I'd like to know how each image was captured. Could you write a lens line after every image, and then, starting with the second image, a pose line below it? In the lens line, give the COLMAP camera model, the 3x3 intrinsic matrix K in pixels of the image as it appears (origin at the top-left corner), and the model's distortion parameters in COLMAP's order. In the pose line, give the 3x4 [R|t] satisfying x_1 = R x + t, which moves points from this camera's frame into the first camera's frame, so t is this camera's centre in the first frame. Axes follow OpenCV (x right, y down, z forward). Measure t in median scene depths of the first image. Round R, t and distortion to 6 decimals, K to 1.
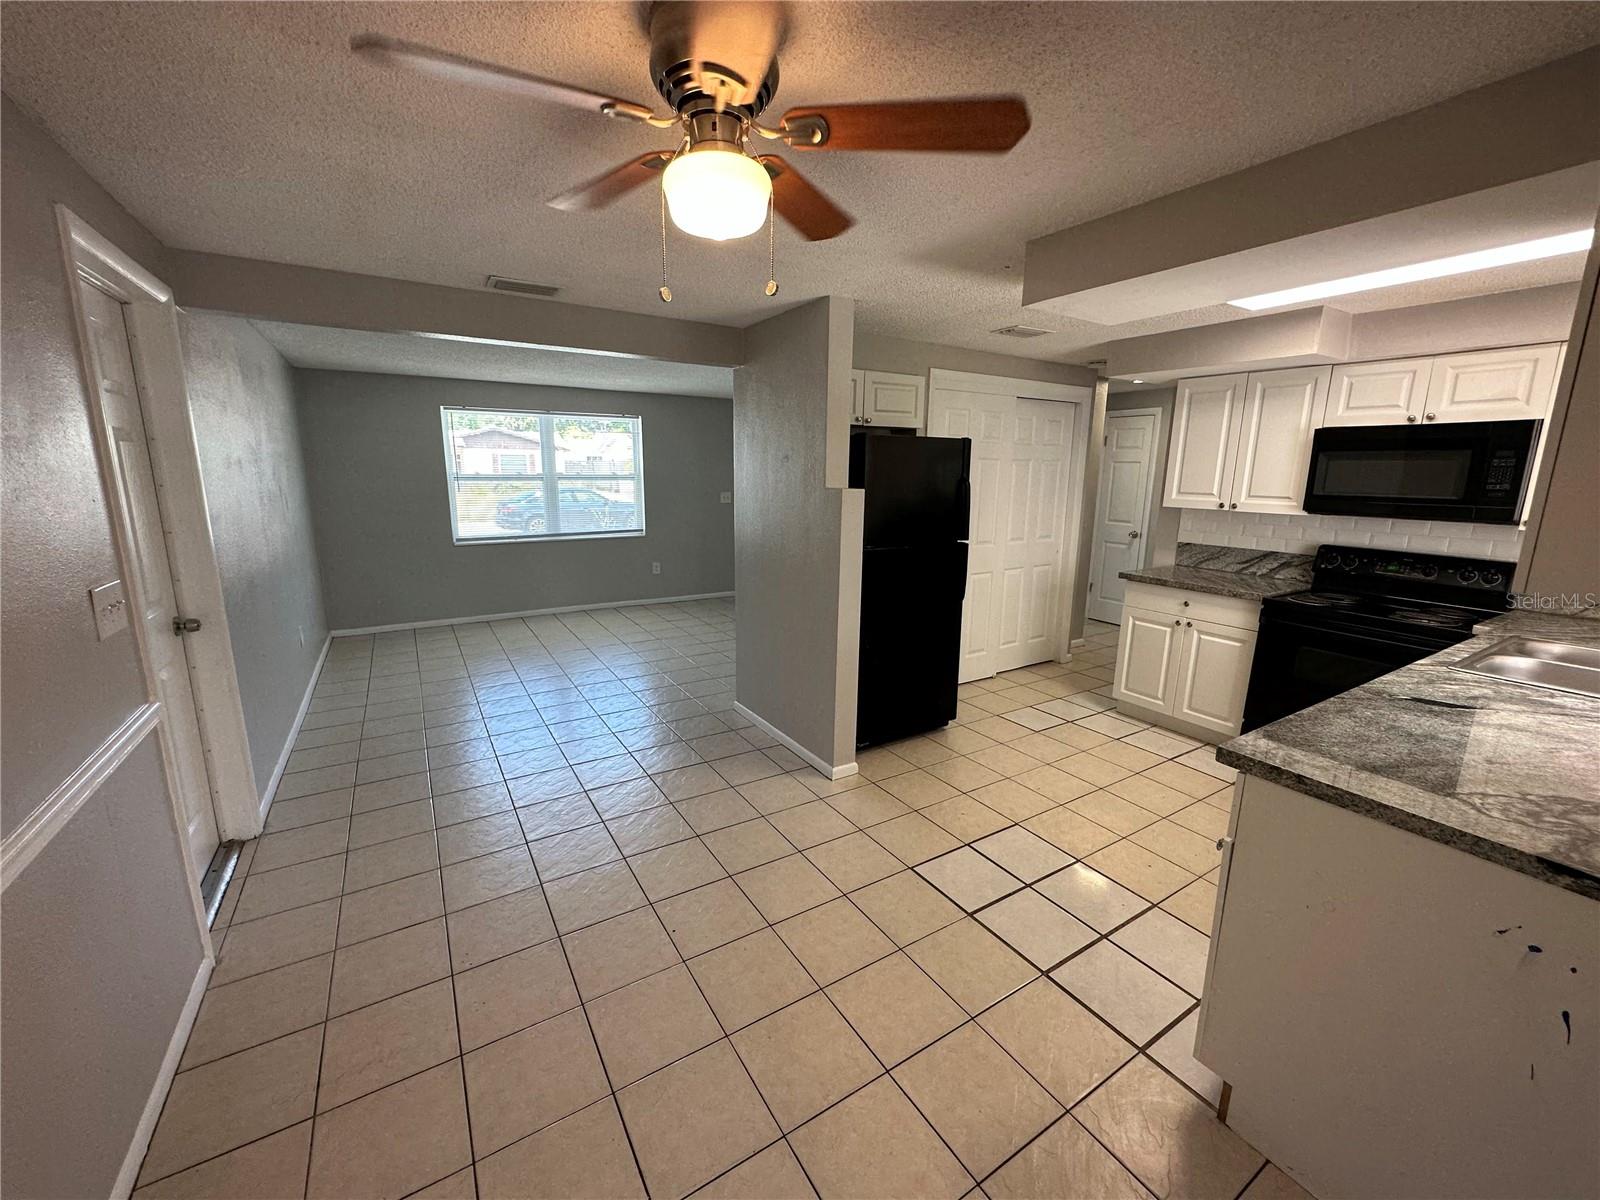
lens RADIAL K [[640.7, 0, 803.2], [0, 640.7, 597.6], [0, 0, 1]] dist [-0.000127, -0.000125]
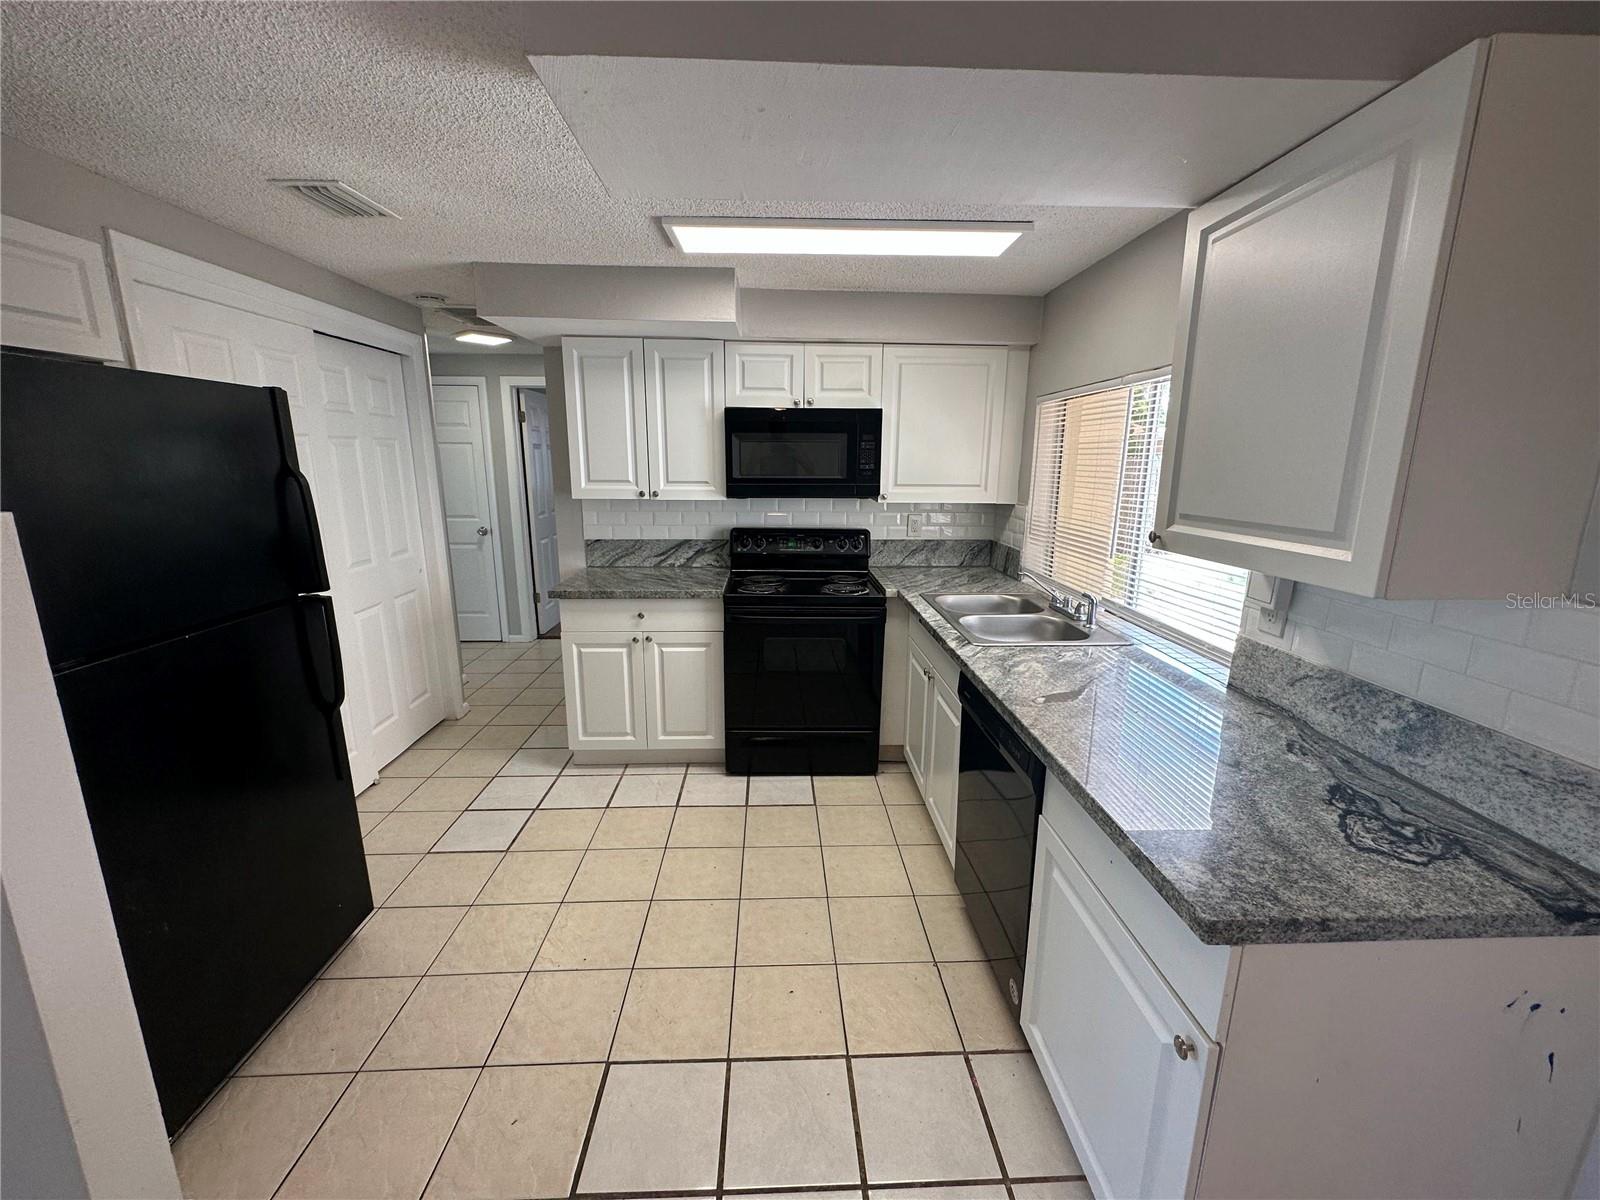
lens RADIAL K [[640.7, 0, 801.5], [0, 640.7, 596.0], [0, 0, 1]] dist [-0.000127, -0.000125]
pose [[0.494679, -0.192580, 0.847470, 0.006755], [0.172112, 0.977534, 0.121672, -0.078341], [-0.851863, 0.085671, 0.516711, 0.389626]]
